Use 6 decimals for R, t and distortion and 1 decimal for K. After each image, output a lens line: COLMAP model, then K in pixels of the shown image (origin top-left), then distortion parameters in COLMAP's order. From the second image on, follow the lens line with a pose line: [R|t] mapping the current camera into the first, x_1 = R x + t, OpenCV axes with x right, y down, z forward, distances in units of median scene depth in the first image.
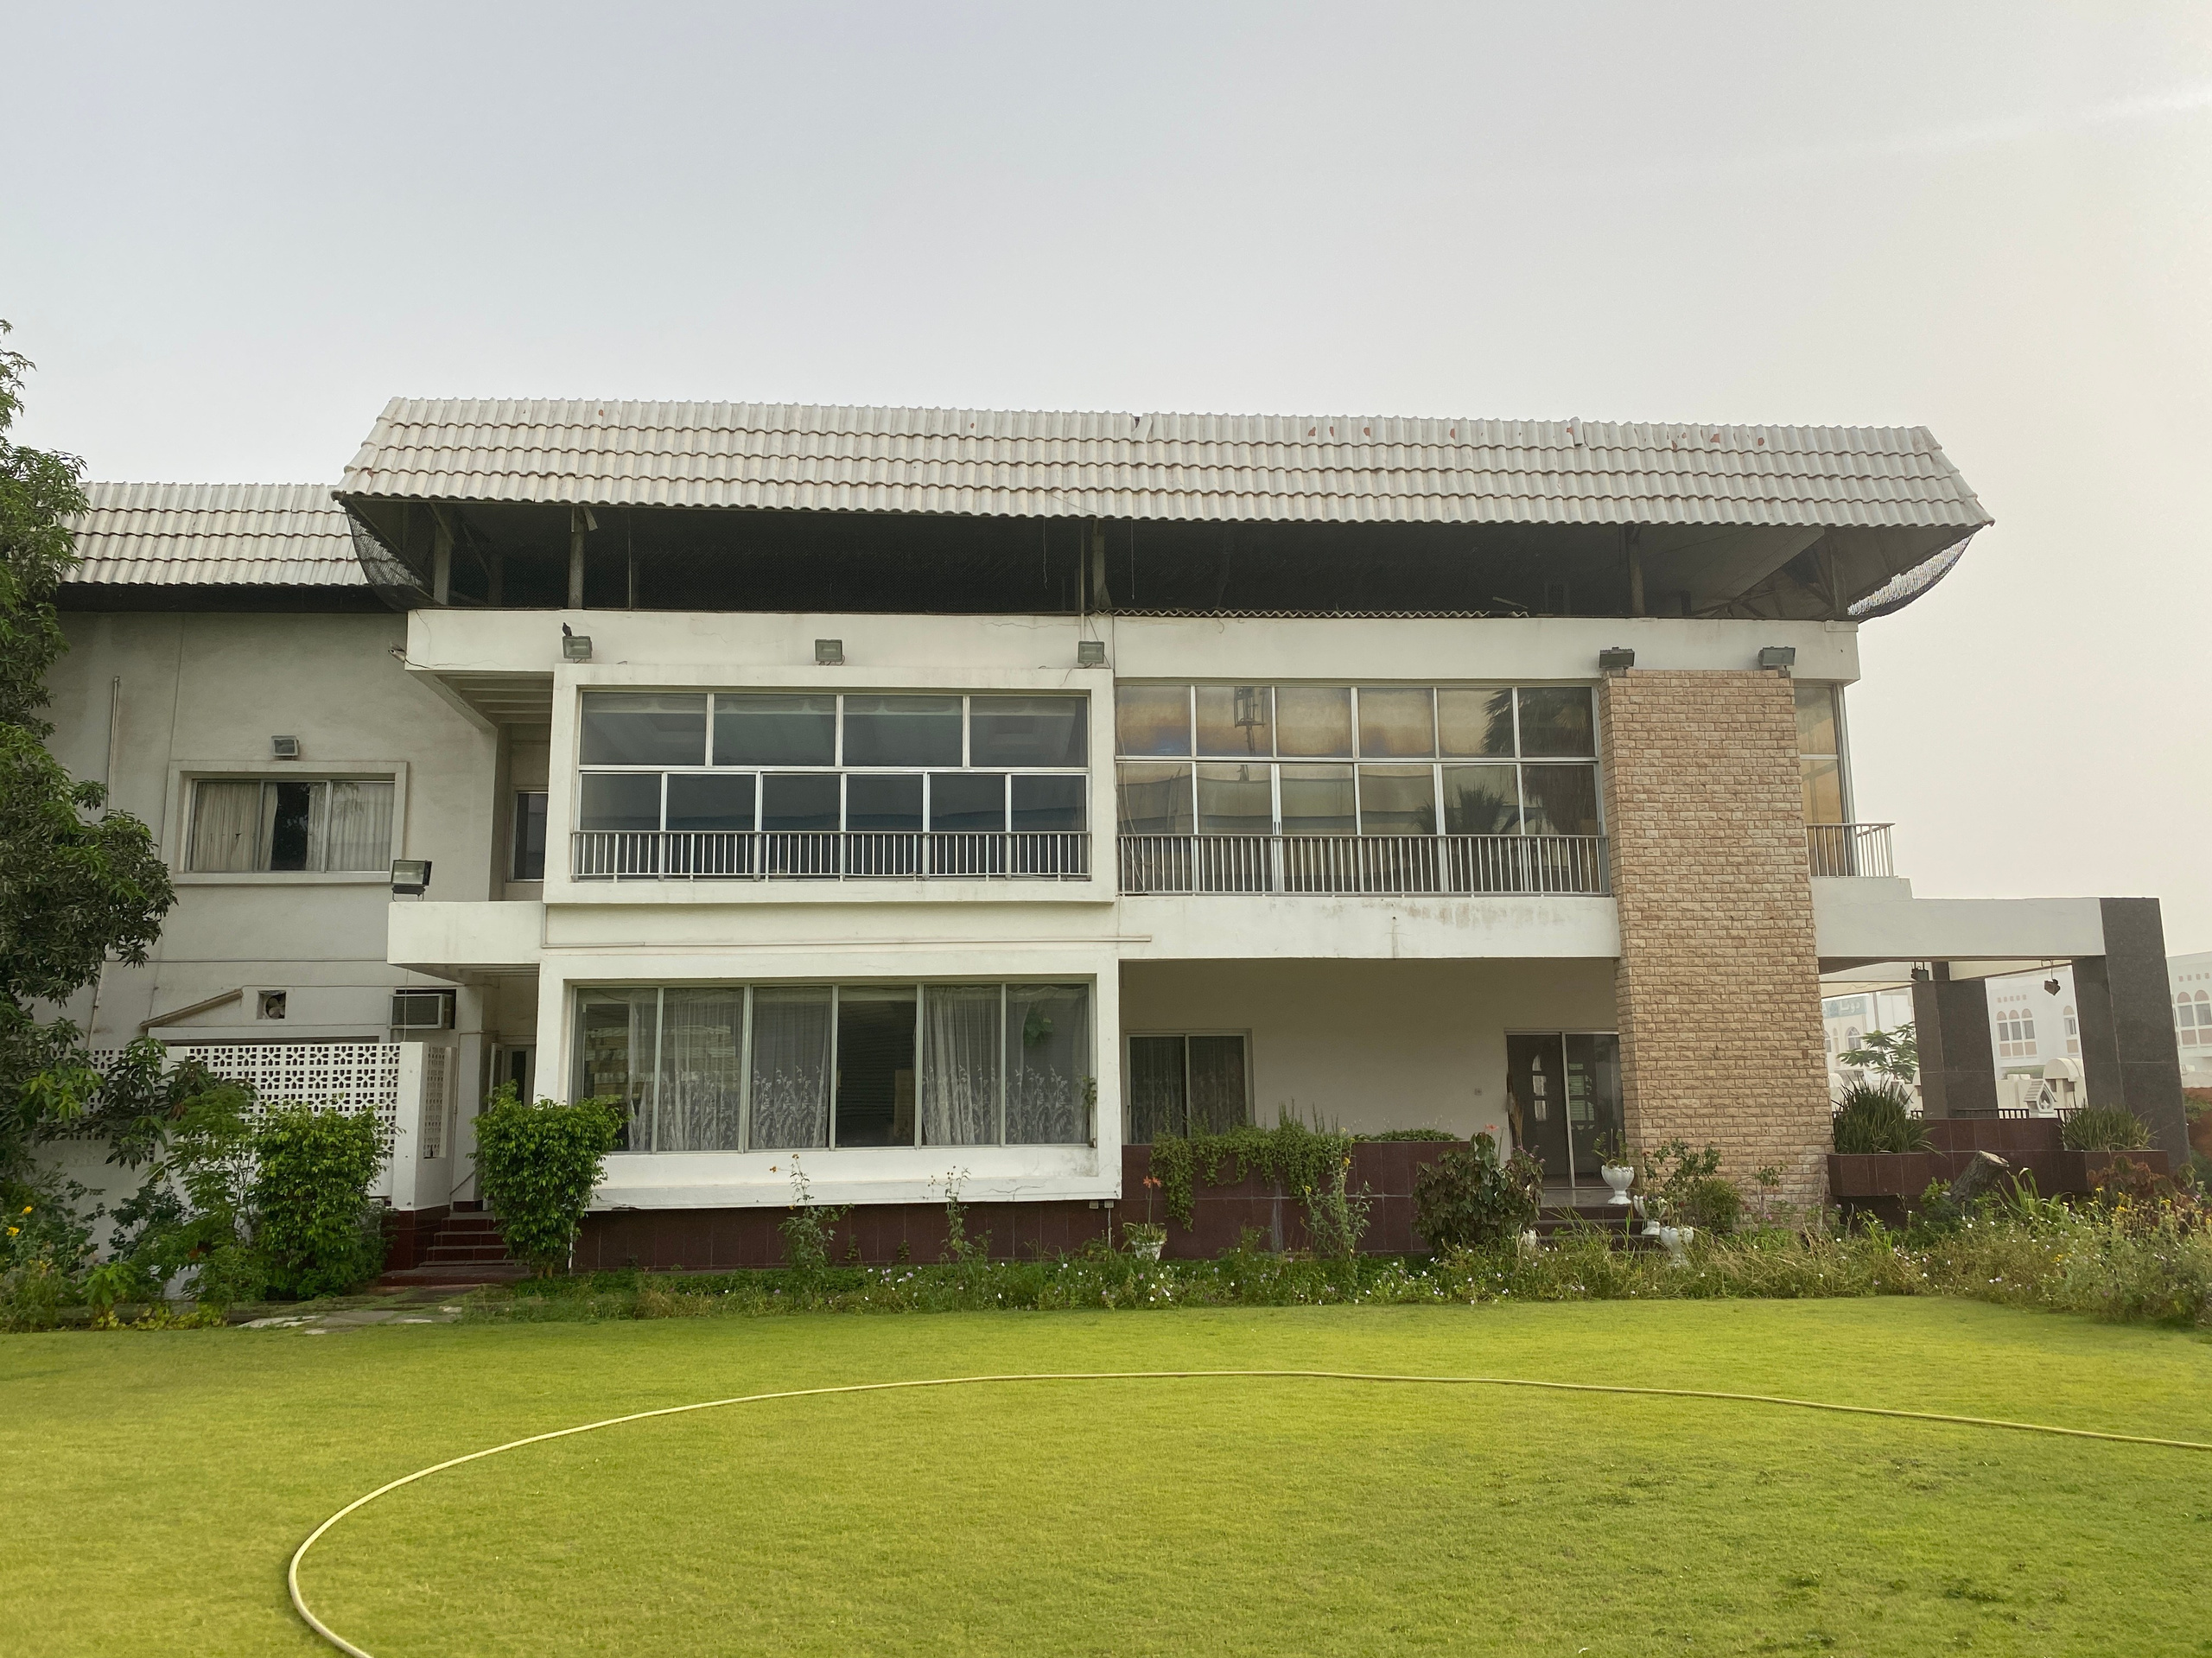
lens RADIAL K [[1683.2, 0, 1110.2], [0, 1683.2, 827.7], [0, 0, 1]] dist [0.075230, -0.004432]
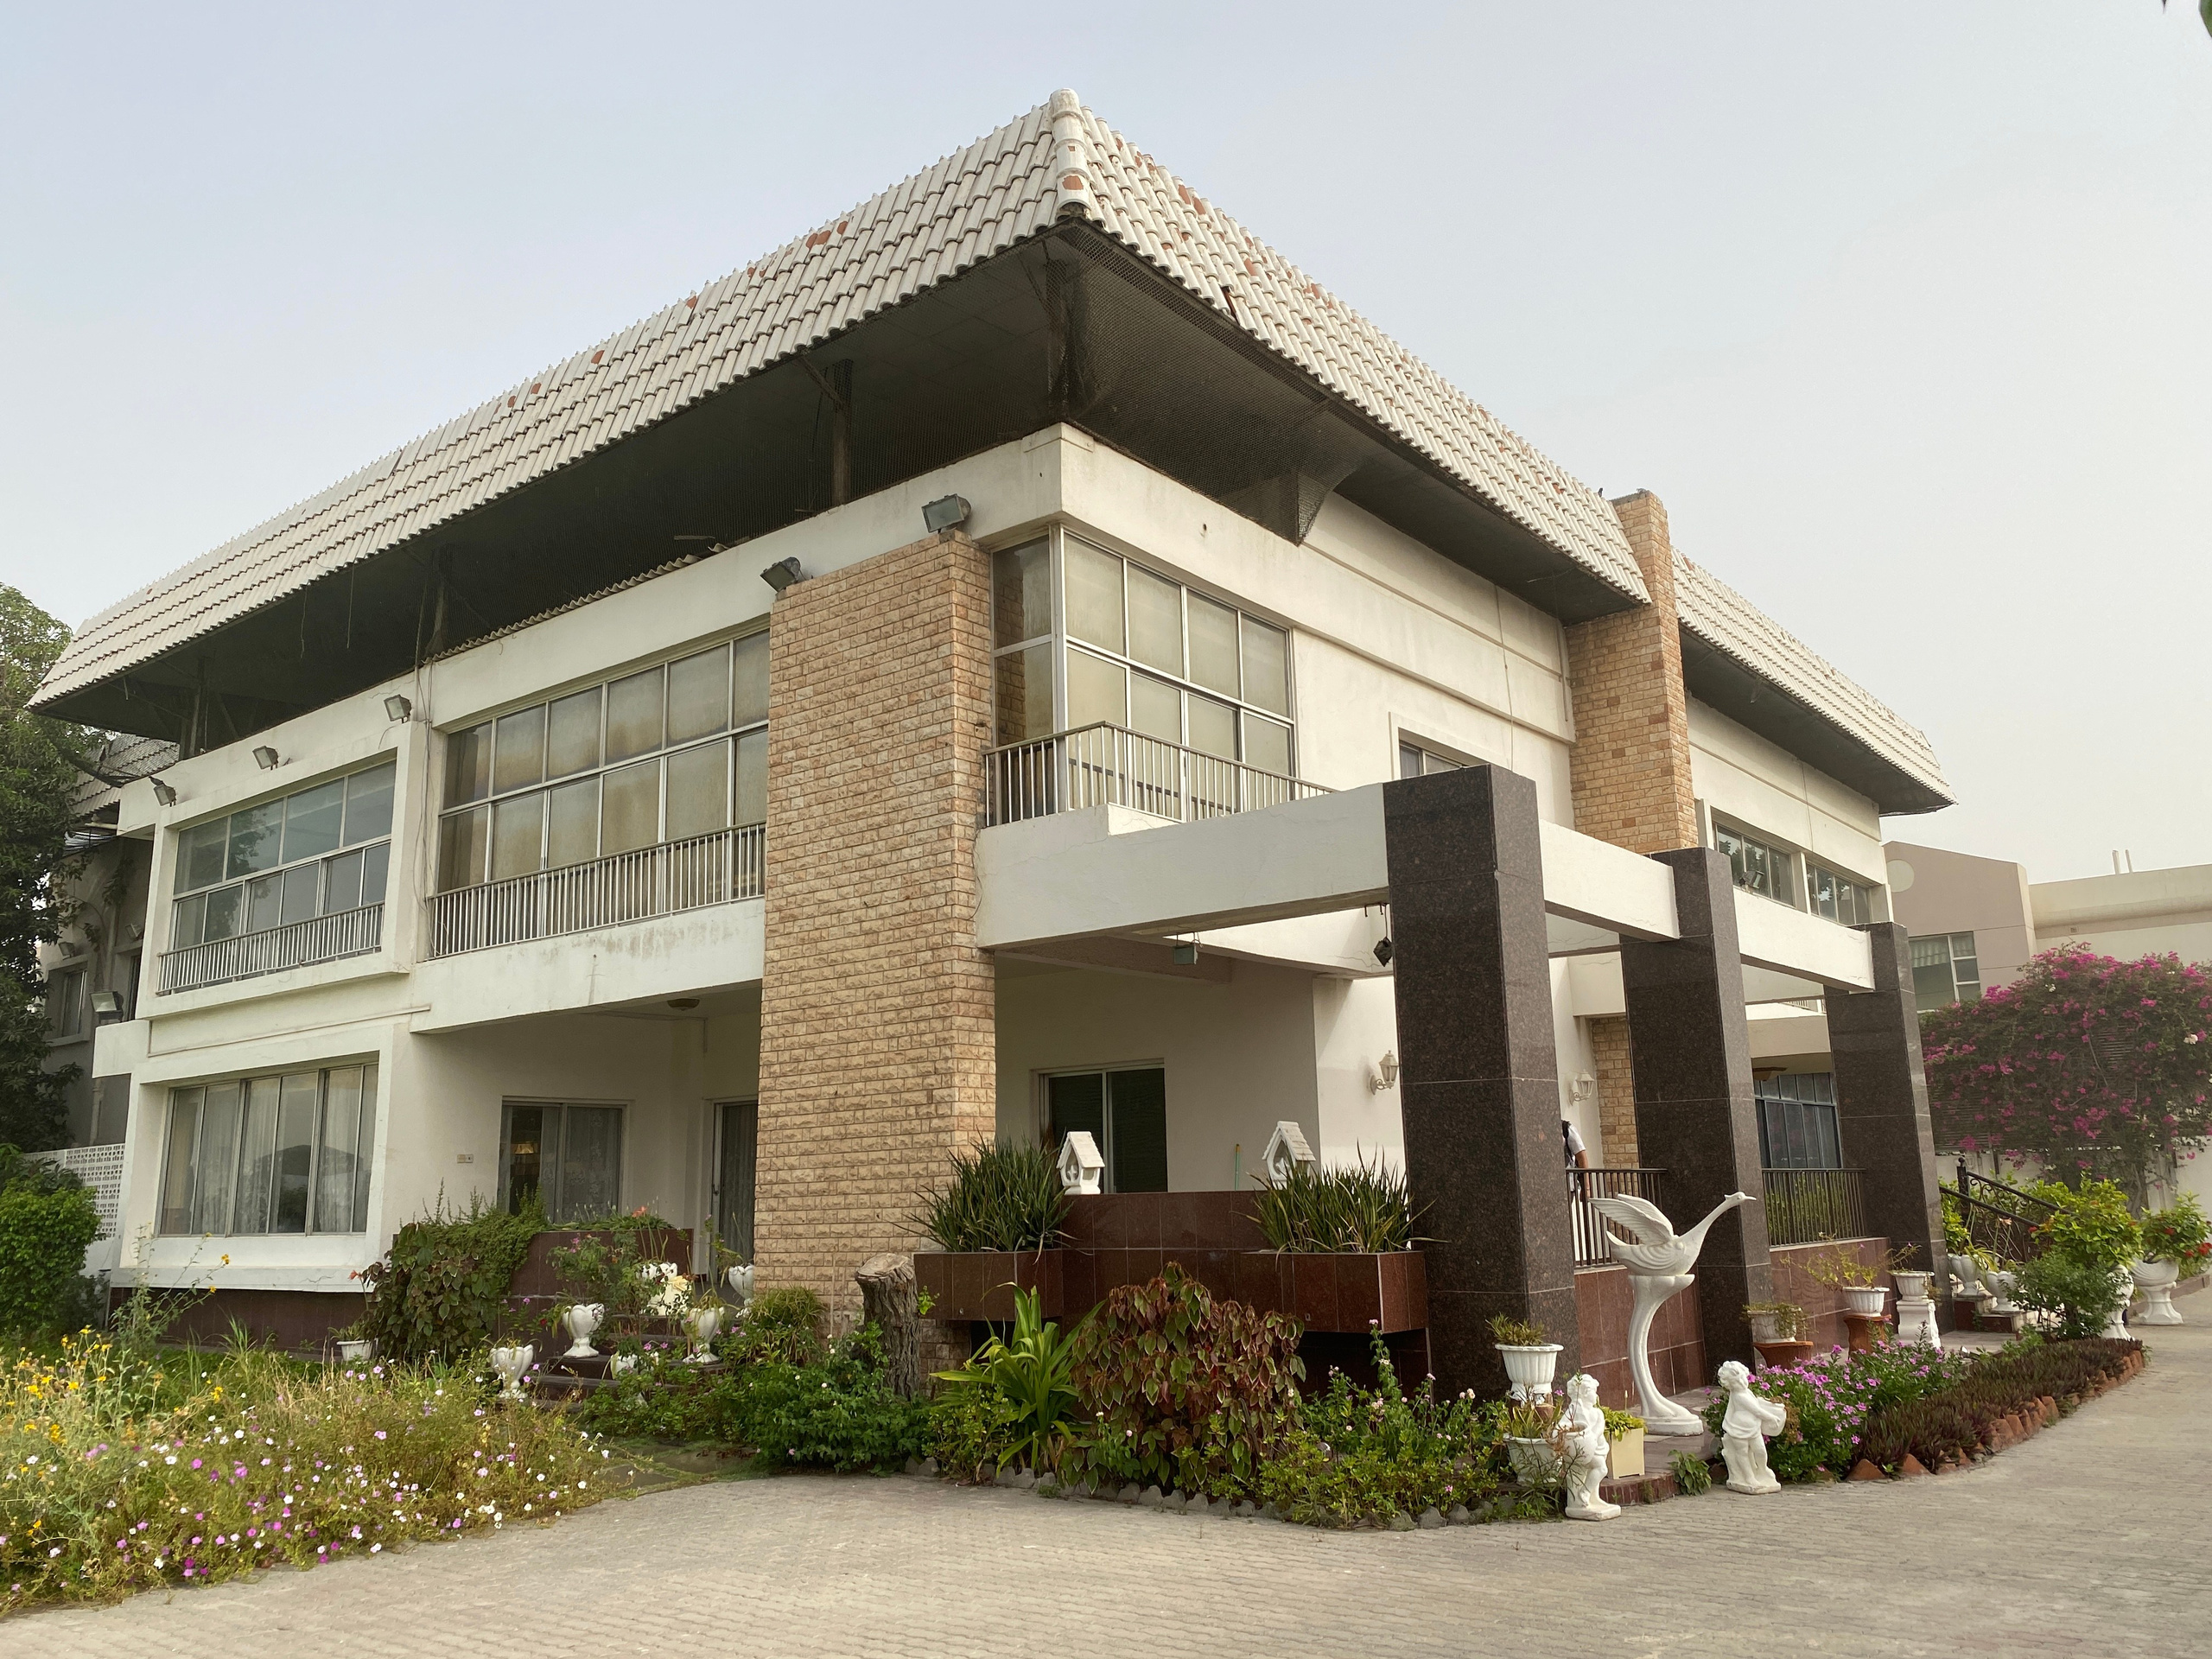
lens RADIAL K [[1683.3, 0, 1105.8], [0, 1683.3, 817.3], [0, 0, 1]] dist [0.075230, -0.004432]
pose [[0.714238, -0.152874, -0.683003, 0.920945], [0.129631, 0.987865, -0.085550, 0.090147], [0.687793, -0.027435, 0.725388, 0.572398]]
